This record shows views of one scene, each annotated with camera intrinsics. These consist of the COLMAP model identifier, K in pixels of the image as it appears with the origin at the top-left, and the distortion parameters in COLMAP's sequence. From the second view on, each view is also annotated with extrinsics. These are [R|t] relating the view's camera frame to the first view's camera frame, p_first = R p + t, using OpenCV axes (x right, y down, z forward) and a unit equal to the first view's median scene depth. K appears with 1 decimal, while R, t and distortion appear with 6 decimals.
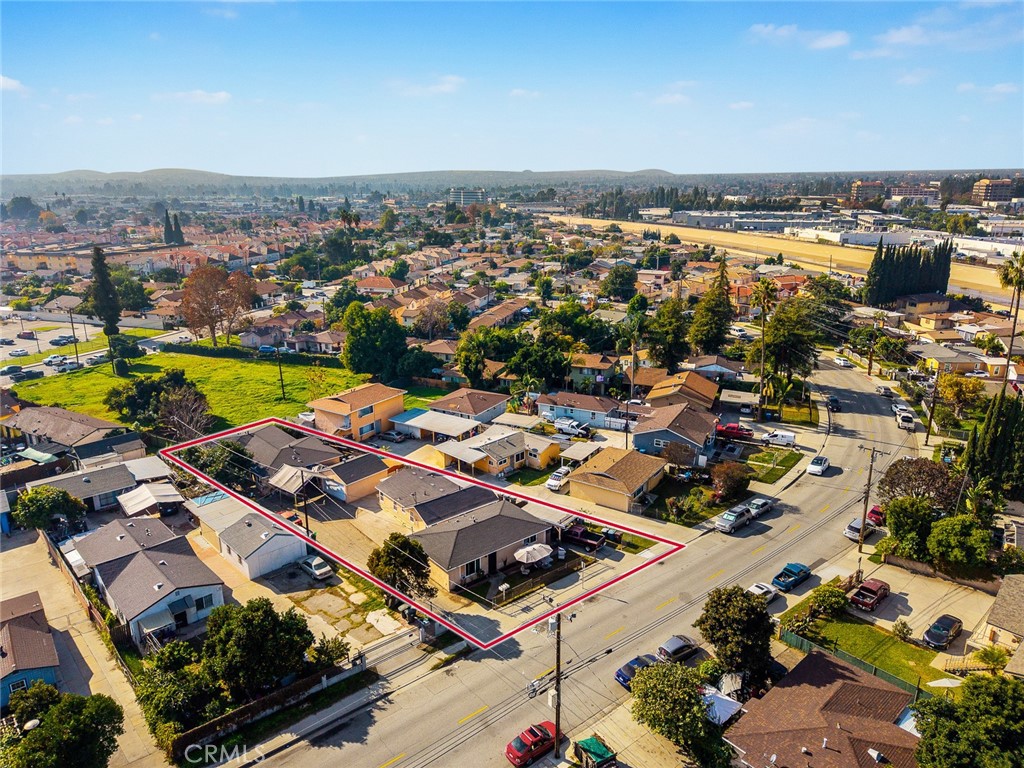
lens RADIAL K [[699.6, 0, 498.1], [0, 699.6, 381.5], [0, 0, 1]] dist [0.036366, -0.030245]
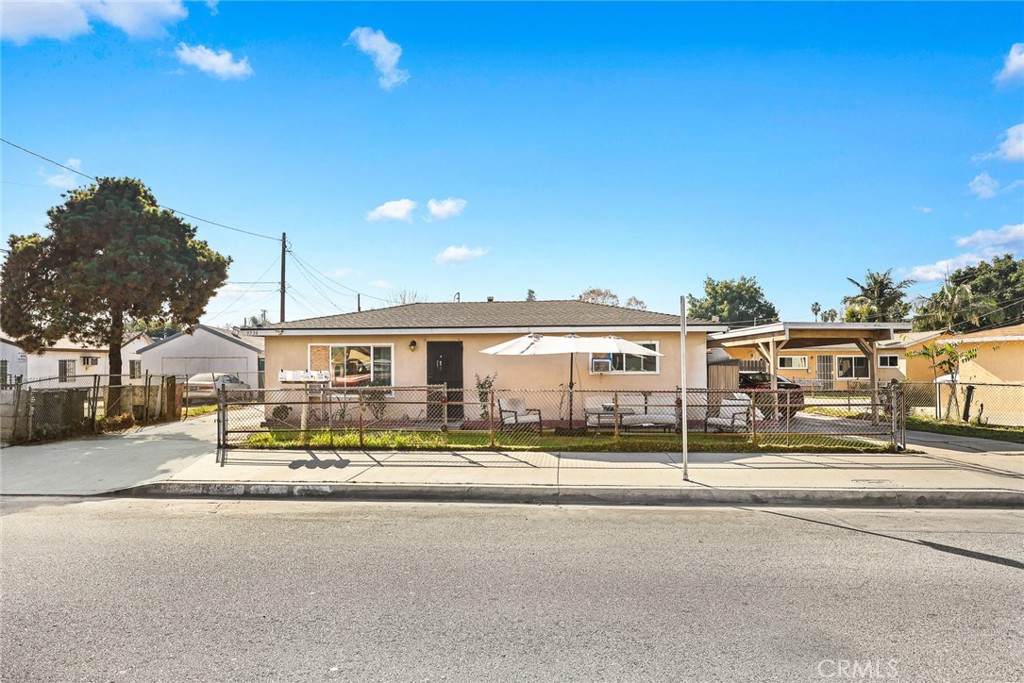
lens RADIAL K [[614.3, 0, 513.3], [0, 614.3, 365.4], [0, 0, 1]] dist [0.009377, 0.000840]
pose [[0.729326, -0.000217, -0.684166, 0.145264], [-0.188128, 0.961388, -0.200851, 0.237204], [0.657792, 0.275197, 0.701125, 0.676623]]
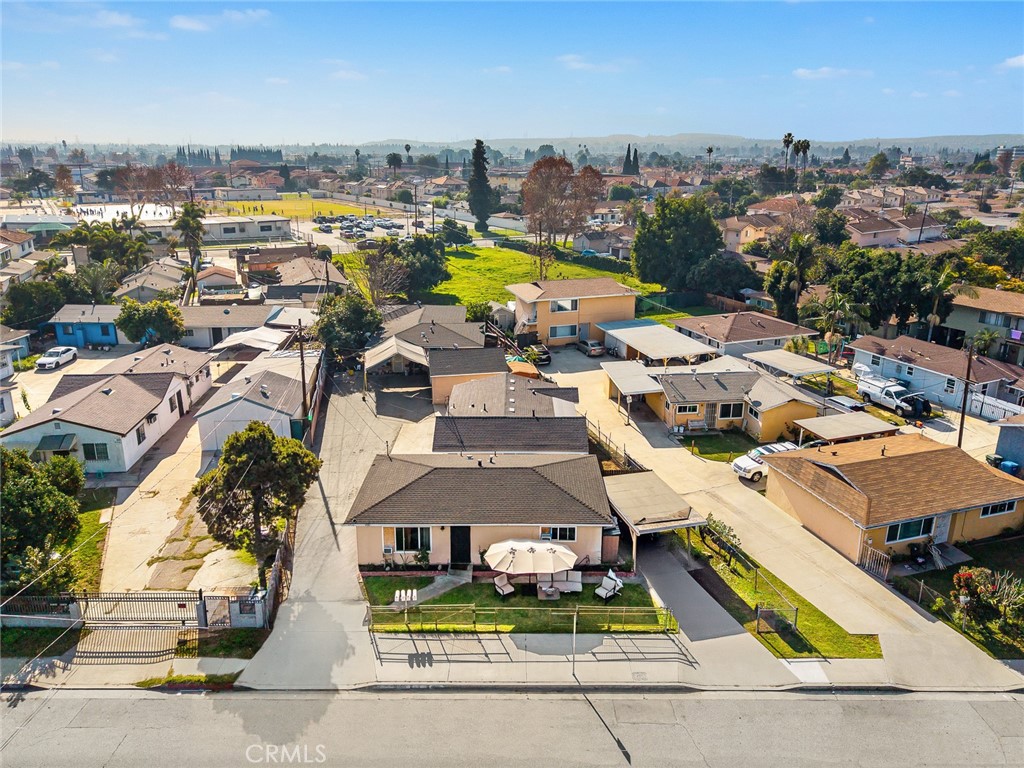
lens RADIAL K [[709.6, 0, 513.5], [0, 709.6, 362.6], [0, 0, 1]] dist [0.037146, -0.041055]
pose [[0.786990, 0.193522, -0.585830, 0.240055], [-0.184367, 0.979912, 0.076029, 0.065211], [0.588775, 0.048173, 0.806860, 0.482474]]
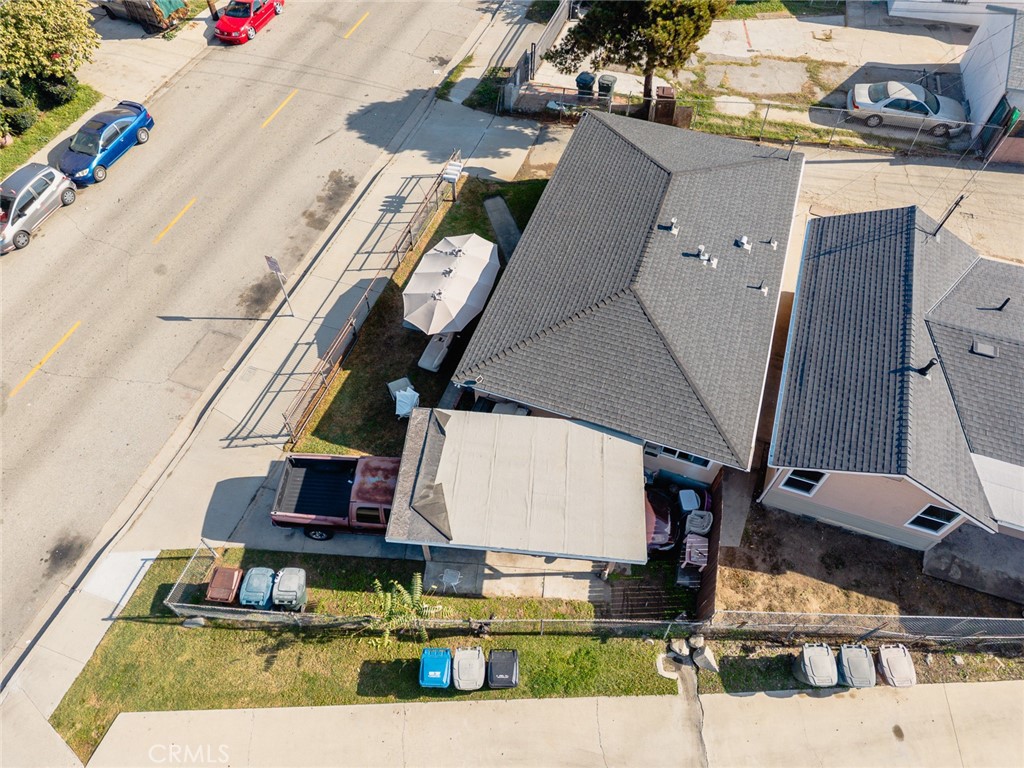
lens RADIAL K [[709.6, 0, 513.5], [0, 709.6, 362.6], [0, 0, 1]] dist [0.037146, -0.041055]
pose [[-0.845500, 0.434663, -0.310156, 0.115988], [-0.138356, 0.382678, 0.913463, -0.034342], [0.515739, 0.815246, -0.263416, 0.912018]]
